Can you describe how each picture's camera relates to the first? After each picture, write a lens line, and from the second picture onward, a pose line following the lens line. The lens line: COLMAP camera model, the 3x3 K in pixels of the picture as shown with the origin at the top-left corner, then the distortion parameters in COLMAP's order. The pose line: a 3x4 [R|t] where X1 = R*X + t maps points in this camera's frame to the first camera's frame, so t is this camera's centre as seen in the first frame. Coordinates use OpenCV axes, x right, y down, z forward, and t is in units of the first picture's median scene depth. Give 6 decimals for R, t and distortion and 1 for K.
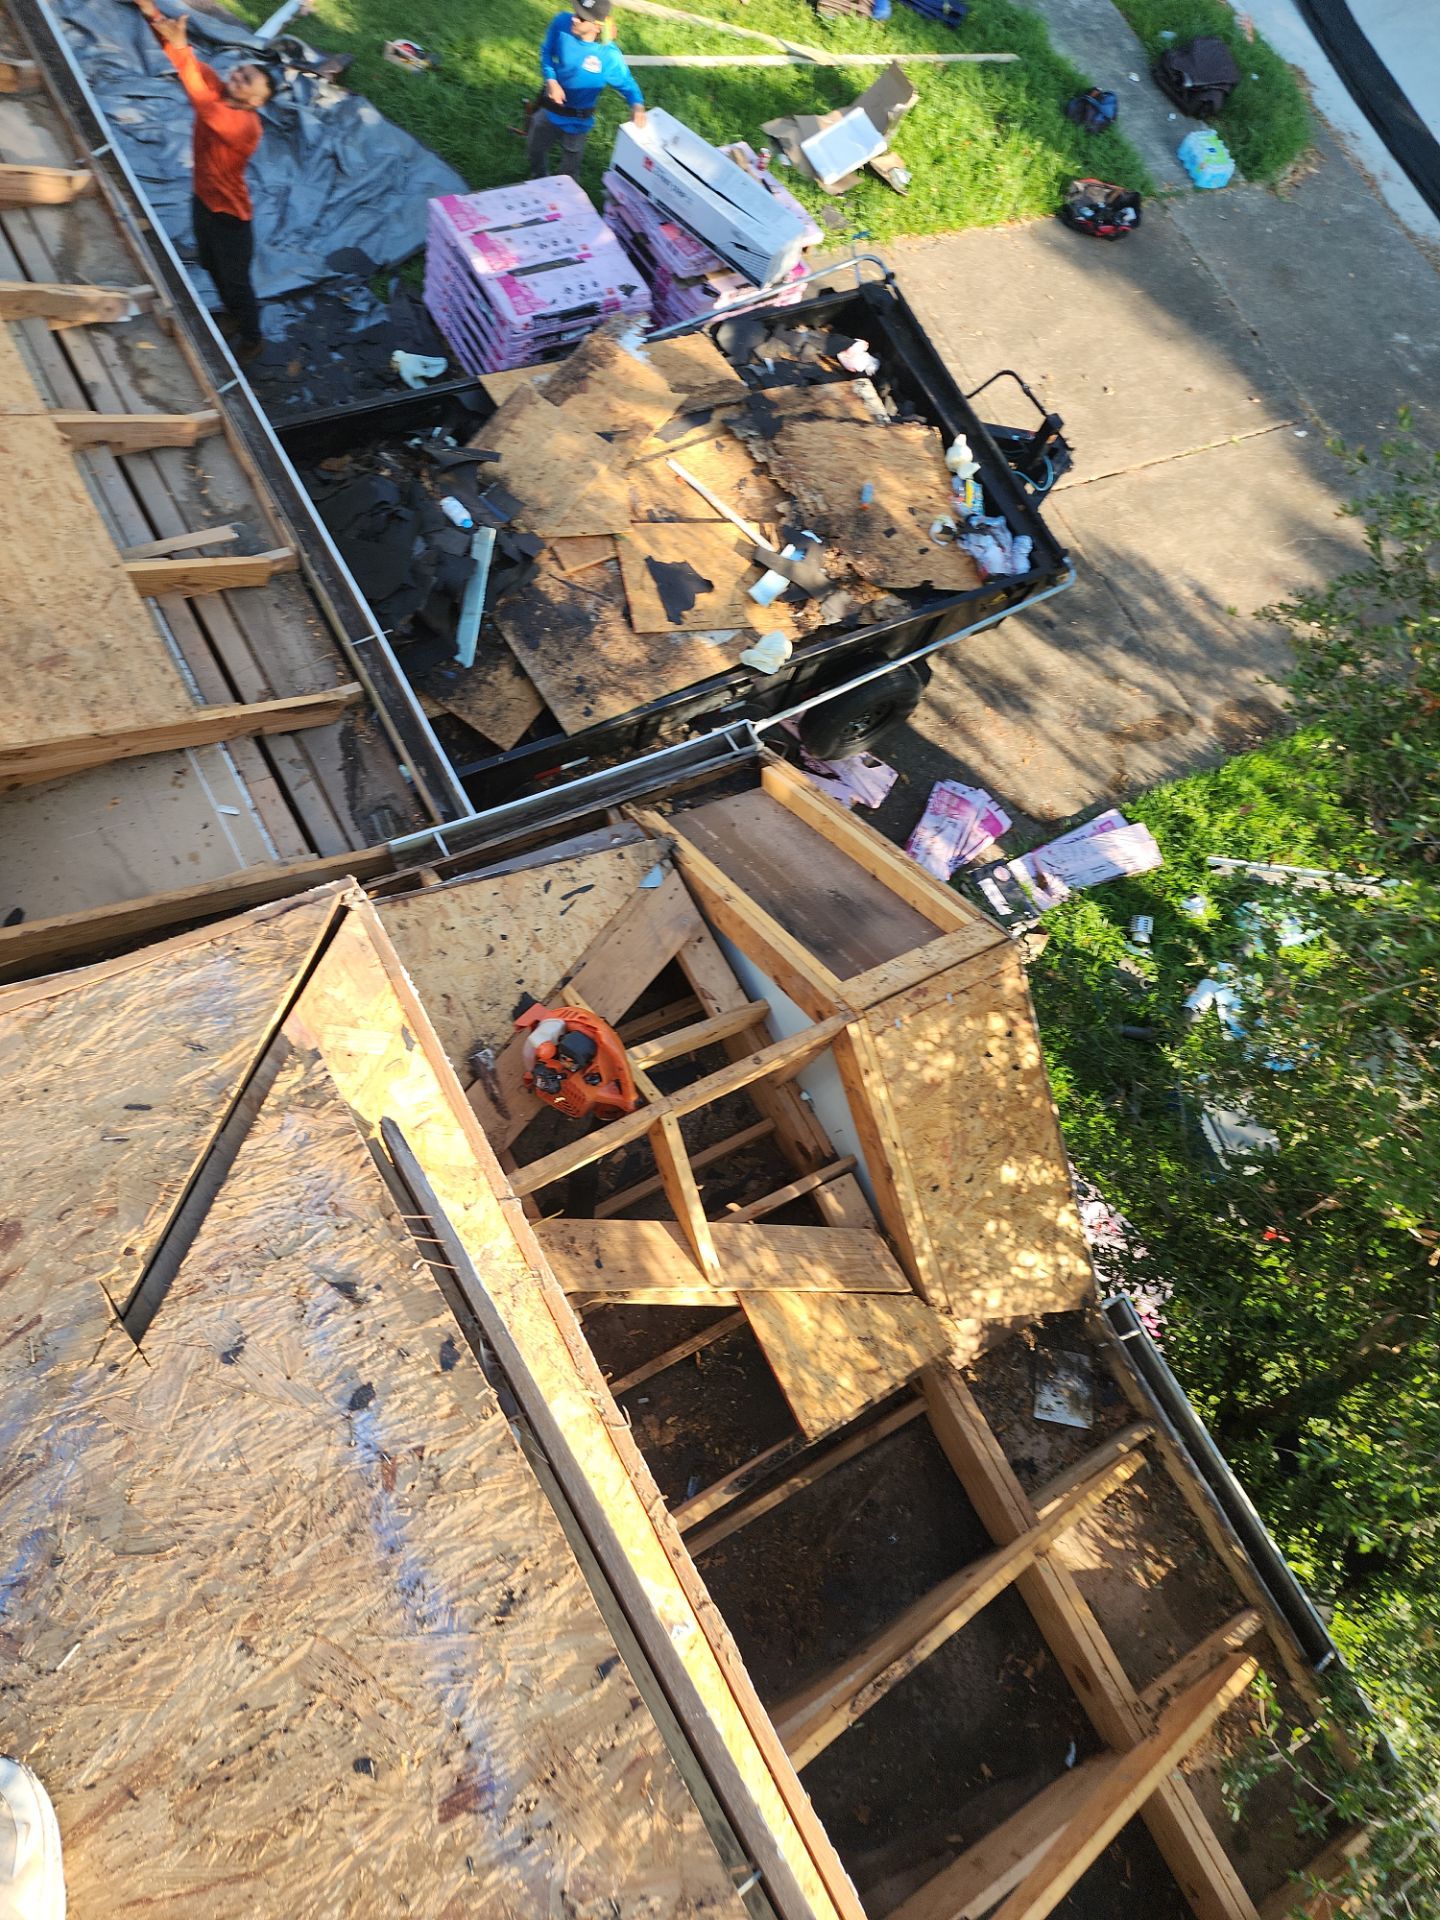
lens RADIAL K [[1290.6, 0, 720.0], [0, 1290.6, 960.0], [0, 0, 1]] dist [0.059120, -0.065584]
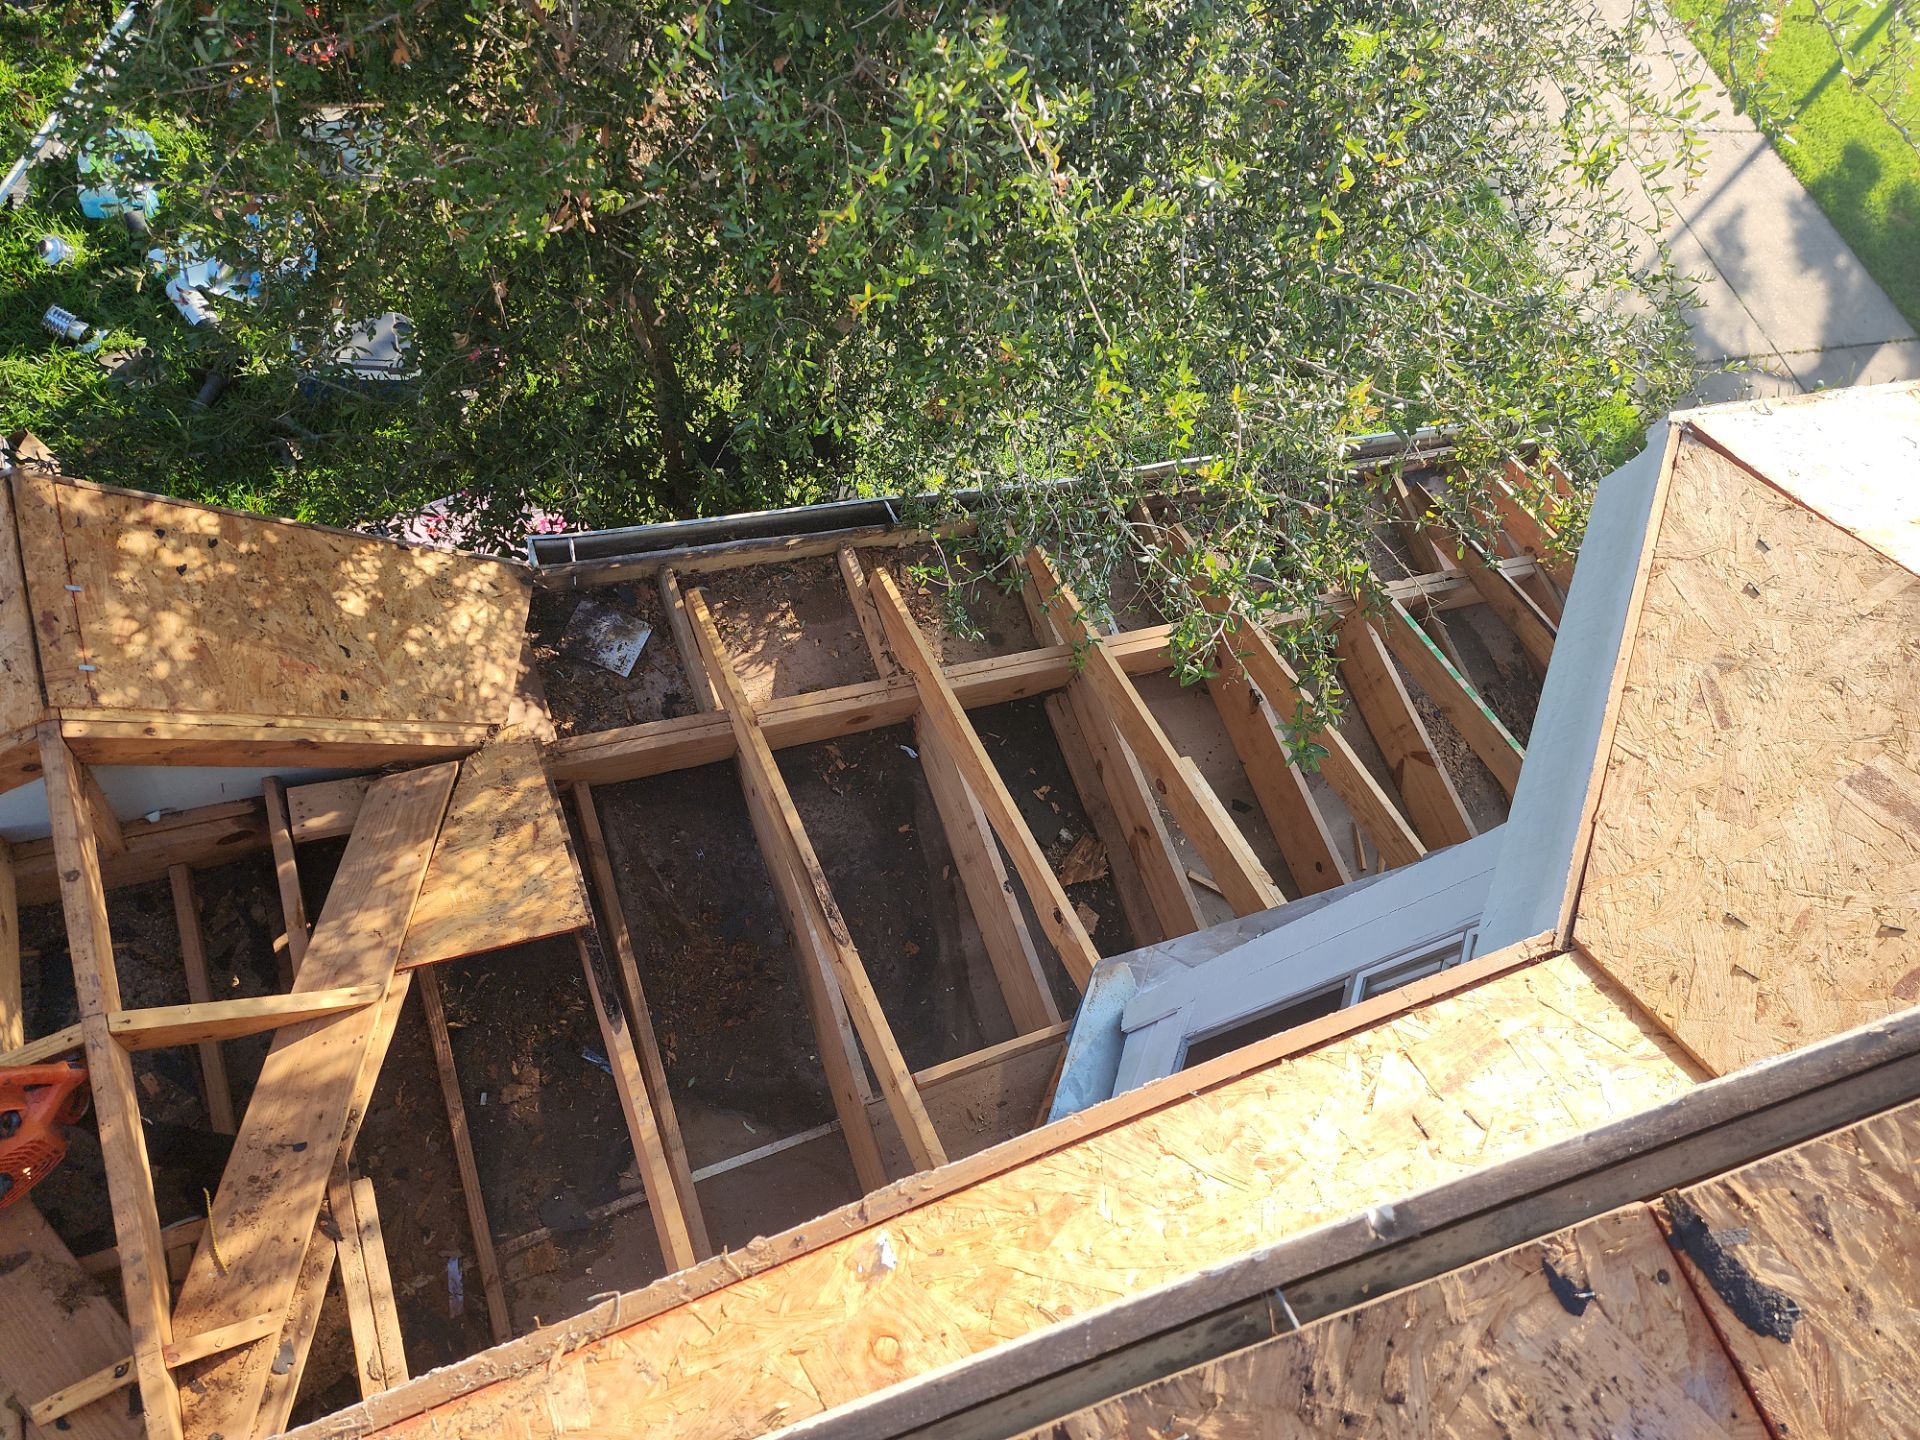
lens RADIAL K [[1272.7, 0, 966.1], [0, 1272.7, 730.1], [0, 0, 1]] dist [0.076720, -0.065024]
pose [[0.211560, -0.945554, 0.247324, 0.027240], [0.745952, 0.319718, 0.584240, 0.002253], [-0.631505, 0.060890, 0.772977, 0.126580]]
